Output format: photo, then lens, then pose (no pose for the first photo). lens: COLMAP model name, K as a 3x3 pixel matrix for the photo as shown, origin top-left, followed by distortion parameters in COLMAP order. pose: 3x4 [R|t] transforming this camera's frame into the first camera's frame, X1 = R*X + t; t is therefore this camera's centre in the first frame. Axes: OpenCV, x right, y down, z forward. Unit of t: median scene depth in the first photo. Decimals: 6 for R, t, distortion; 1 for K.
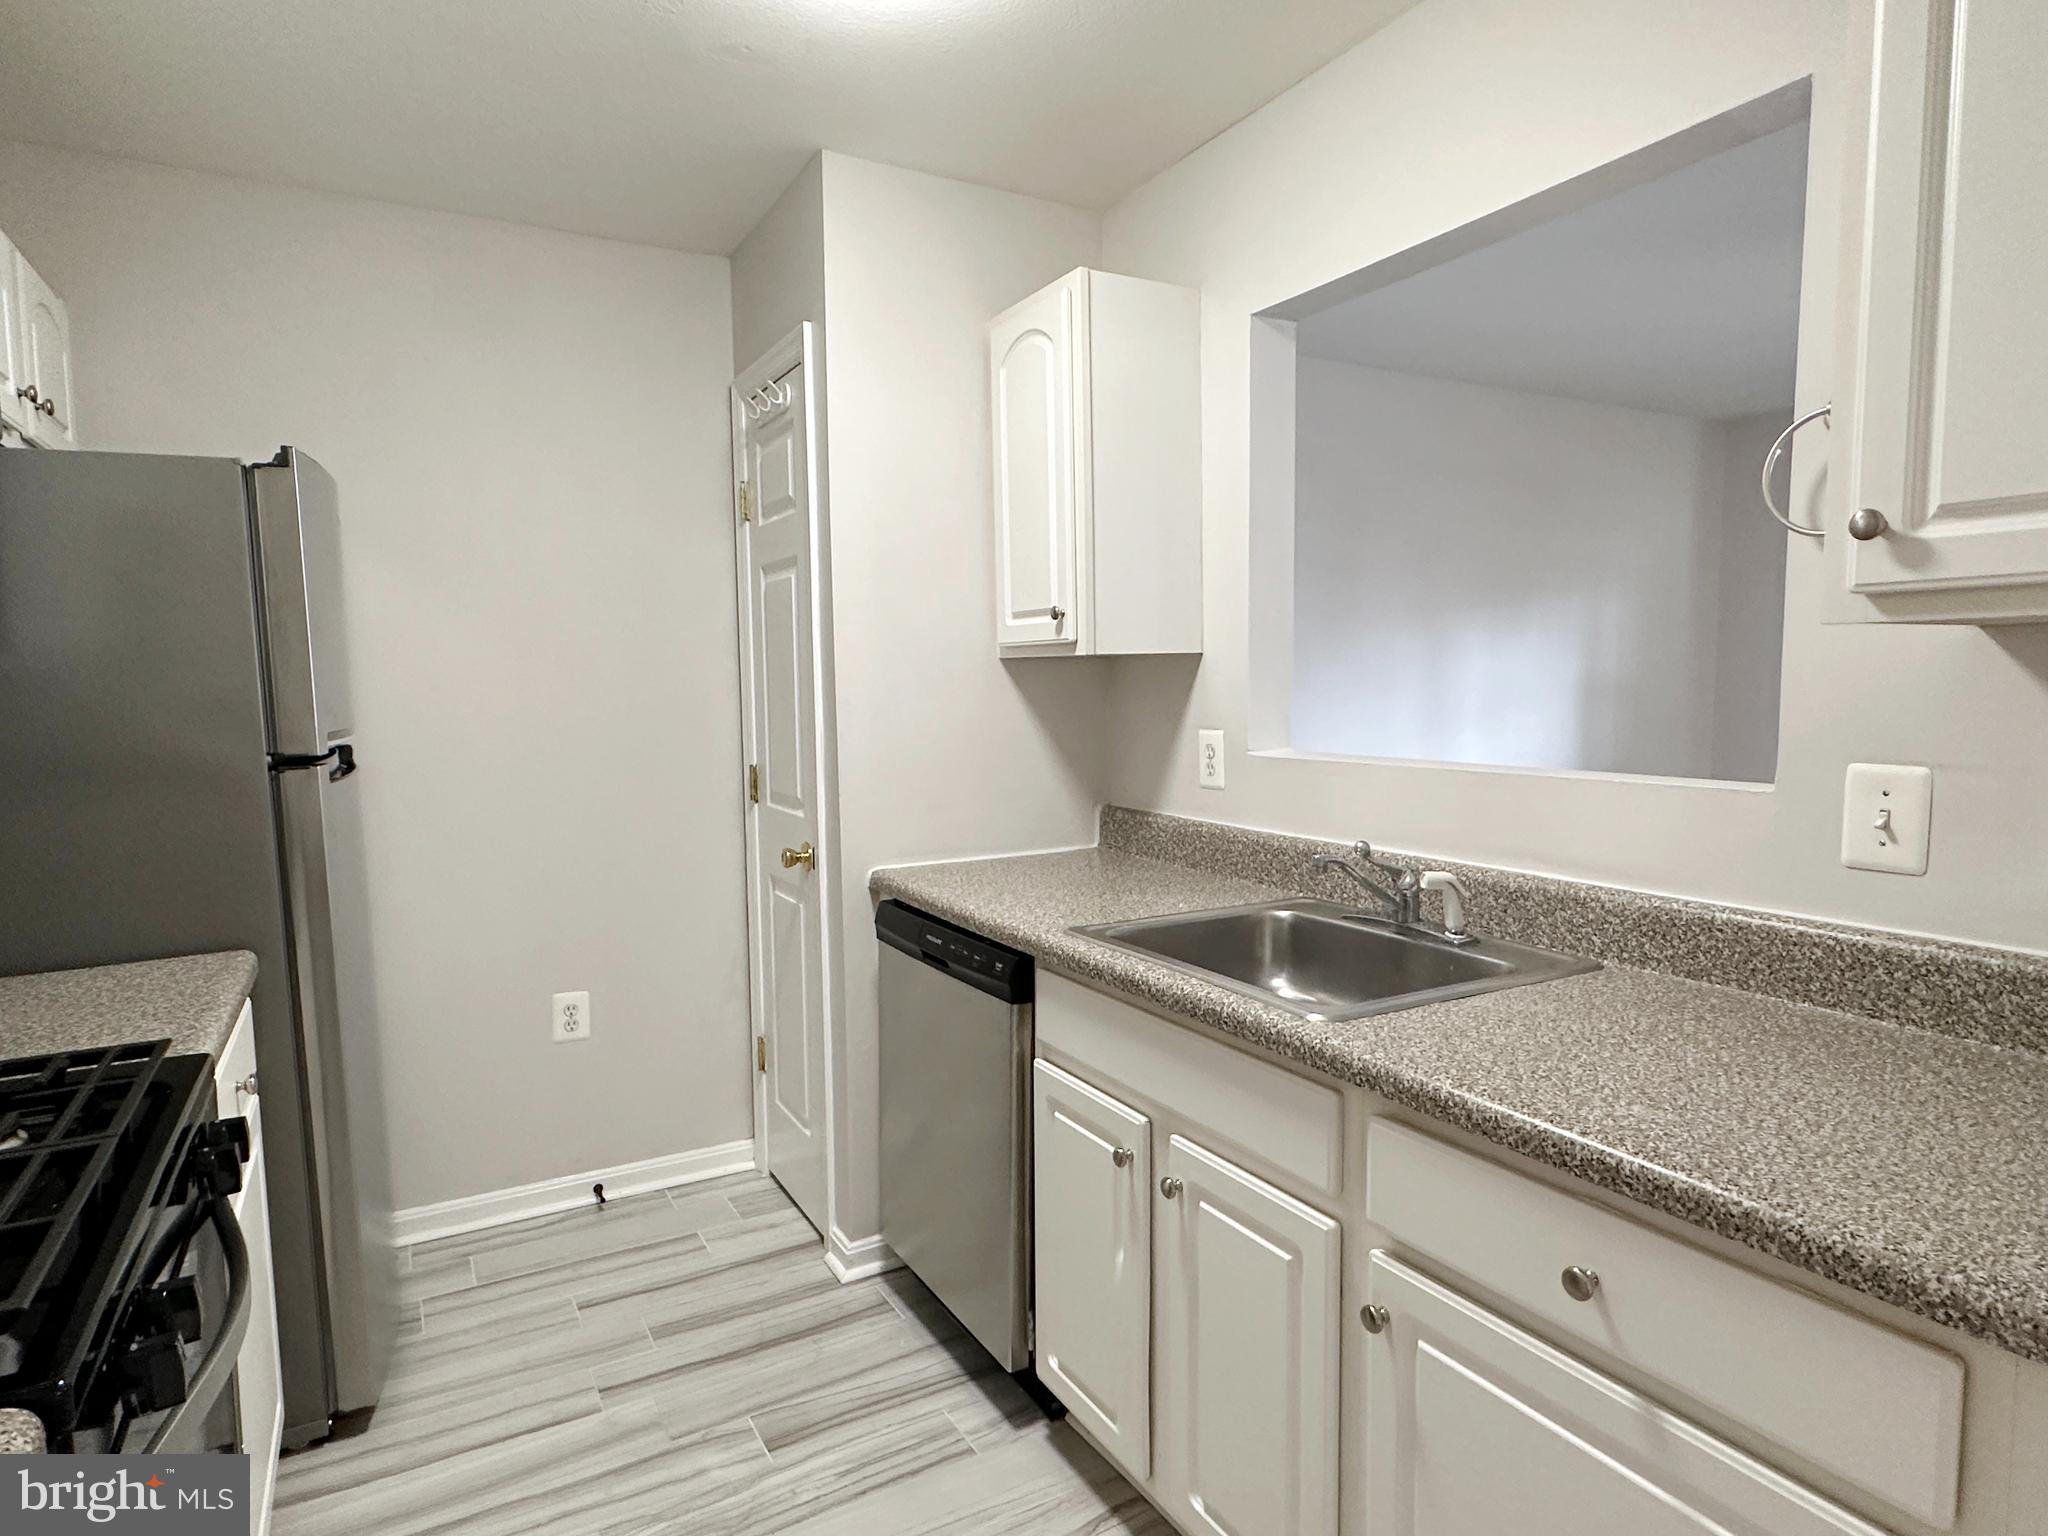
lens RADIAL K [[1154.3, 0, 1022.2], [0, 1154.3, 774.5], [0, 0, 1]] dist [-0.006456, 0.002667]
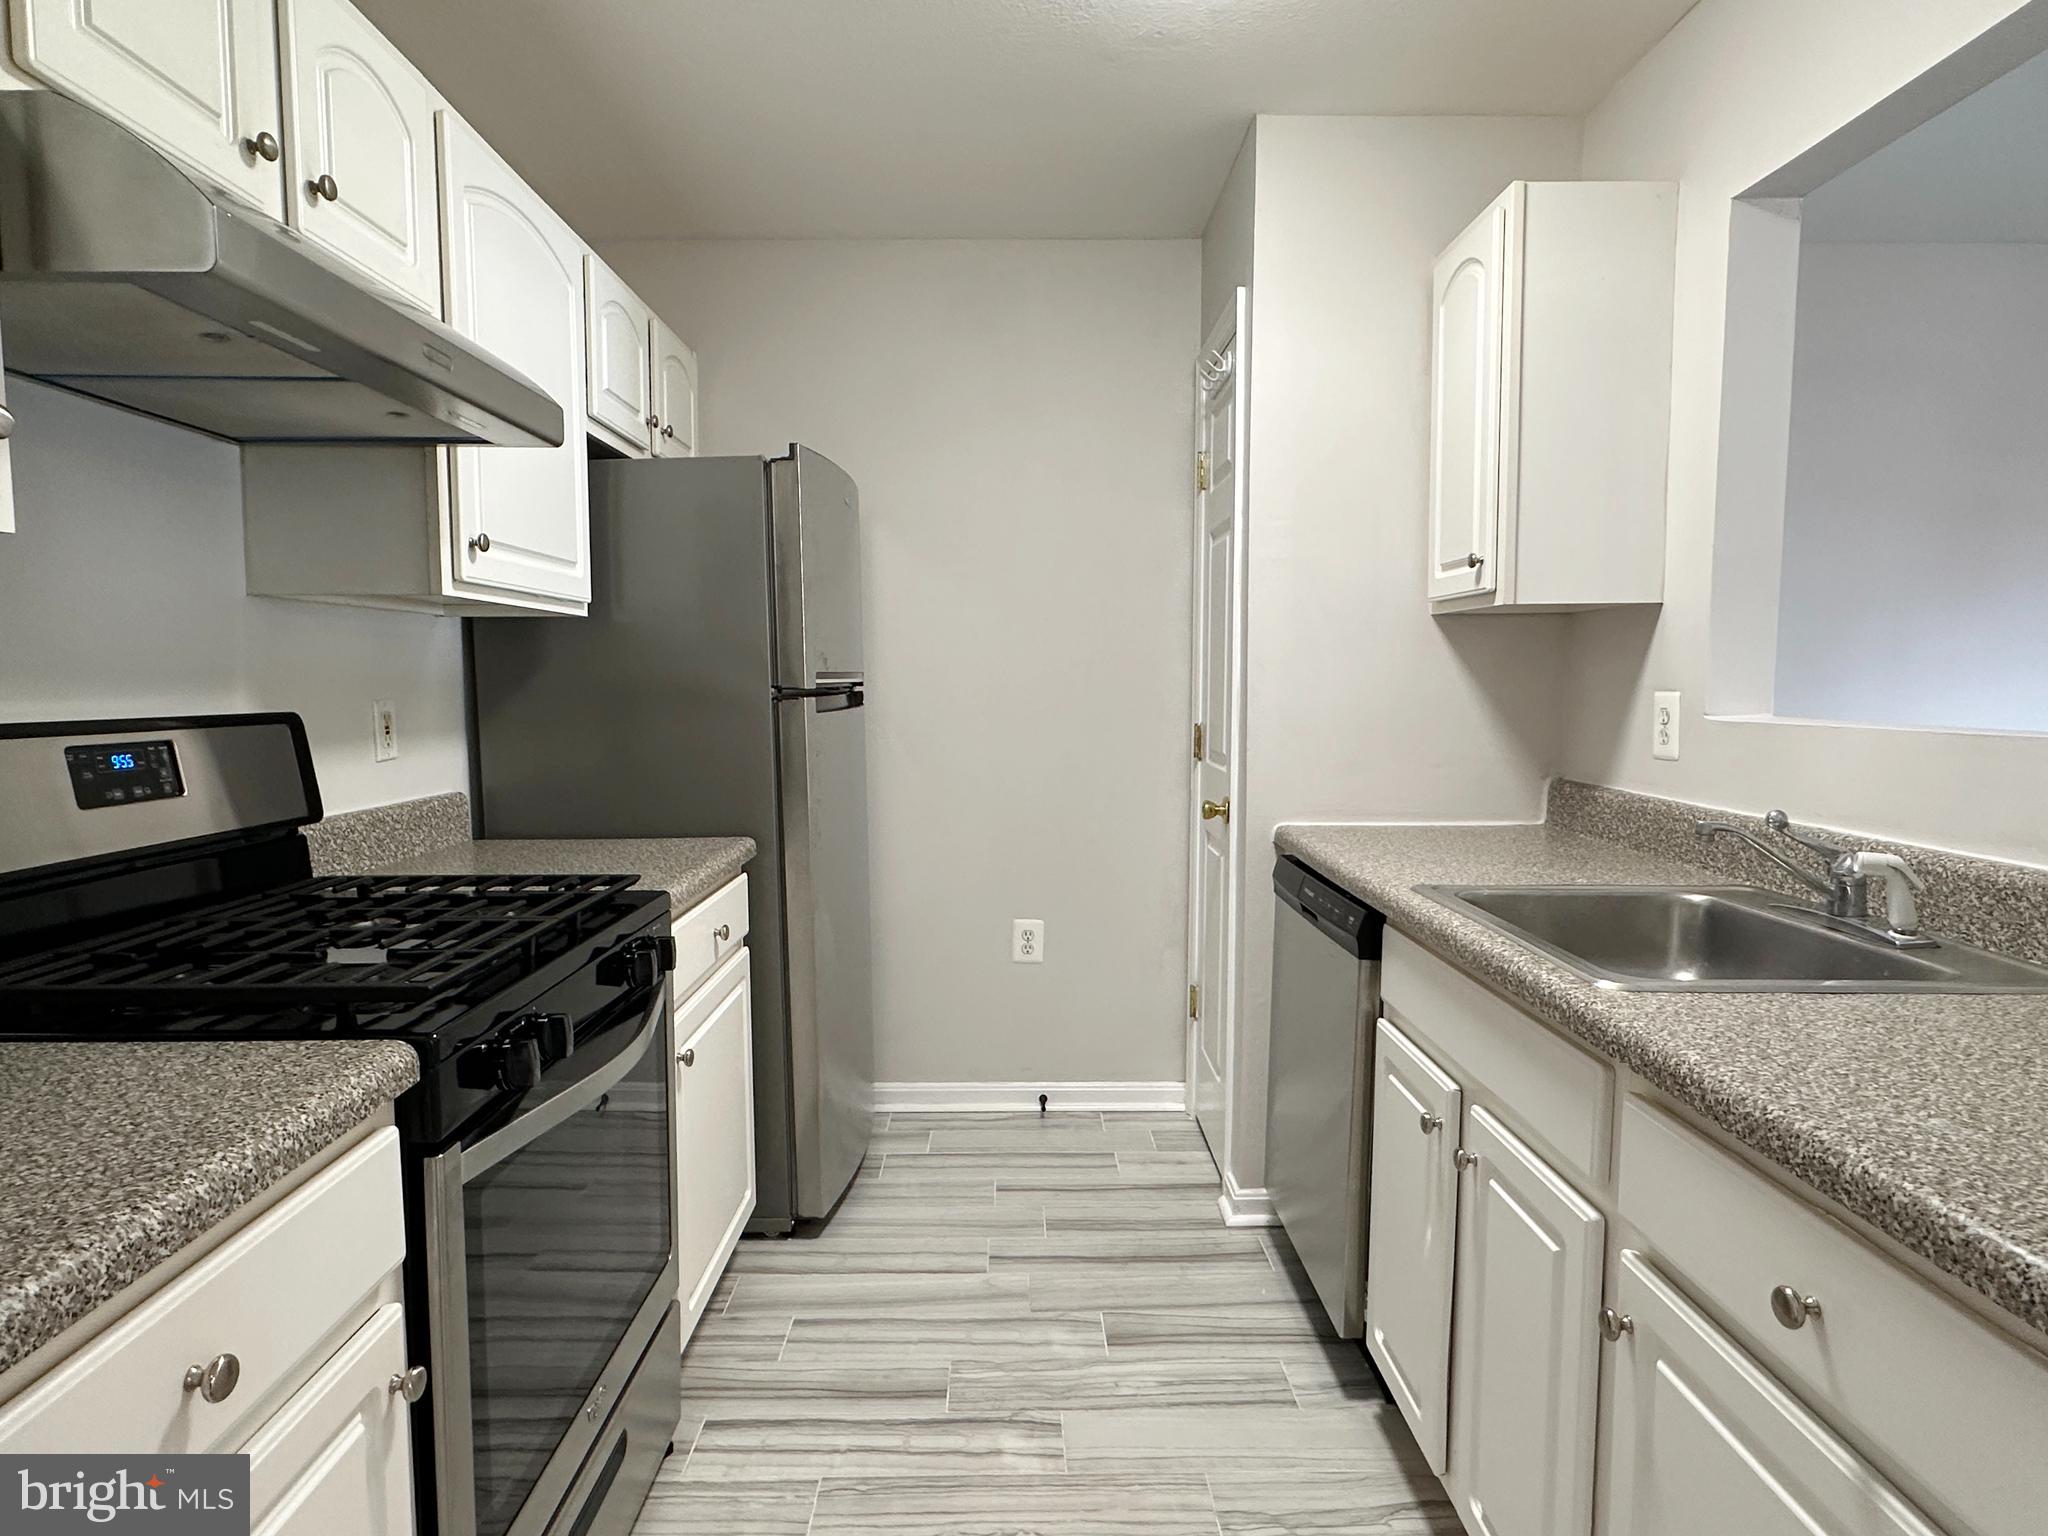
lens RADIAL K [[1155.7, 0, 1020.8], [0, 1155.7, 773.5], [0, 0, 1]] dist [-0.001704, -0.001691]
pose [[0.875532, 0.052597, -0.480289, 0.177849], [-0.050869, 0.998567, 0.016624, 0.037072], [0.480475, 0.009877, 0.876953, 0.009021]]
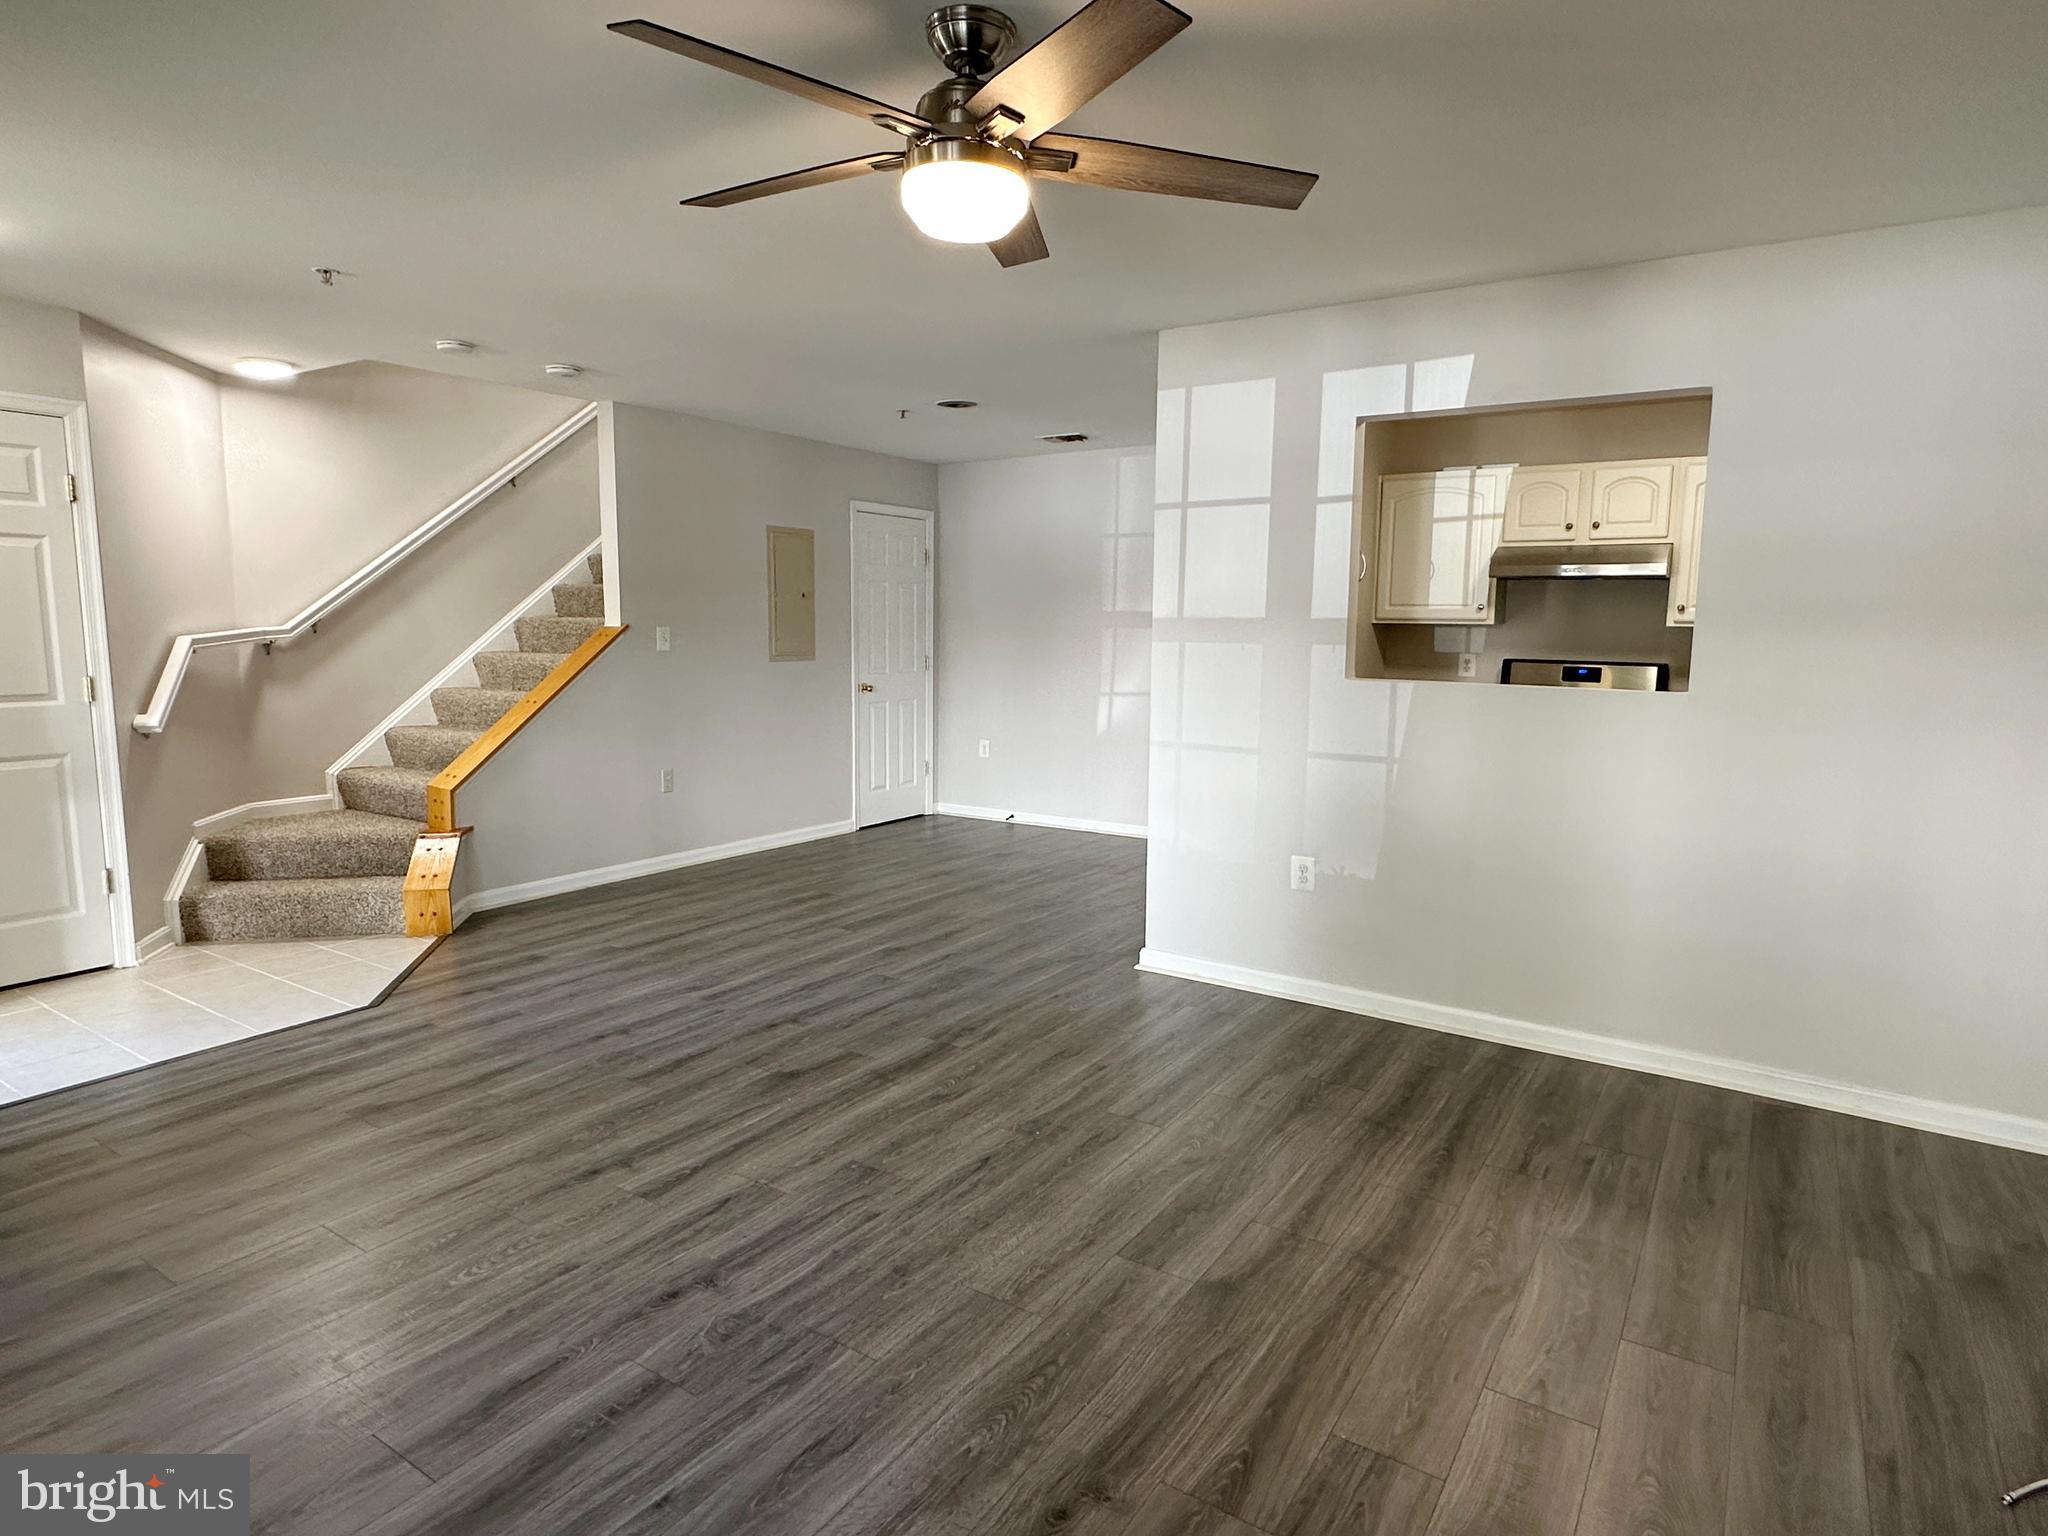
lens RADIAL K [[1151.9, 0, 1016.2], [0, 1151.9, 774.5], [0, 0, 1]] dist [-0.000471, 0.000157]
pose [[-0.889235, 0.064757, -0.452843, 1.748586], [-0.037562, 0.976250, 0.213364, -0.211526], [0.455905, 0.206741, -0.865684, 2.031191]]
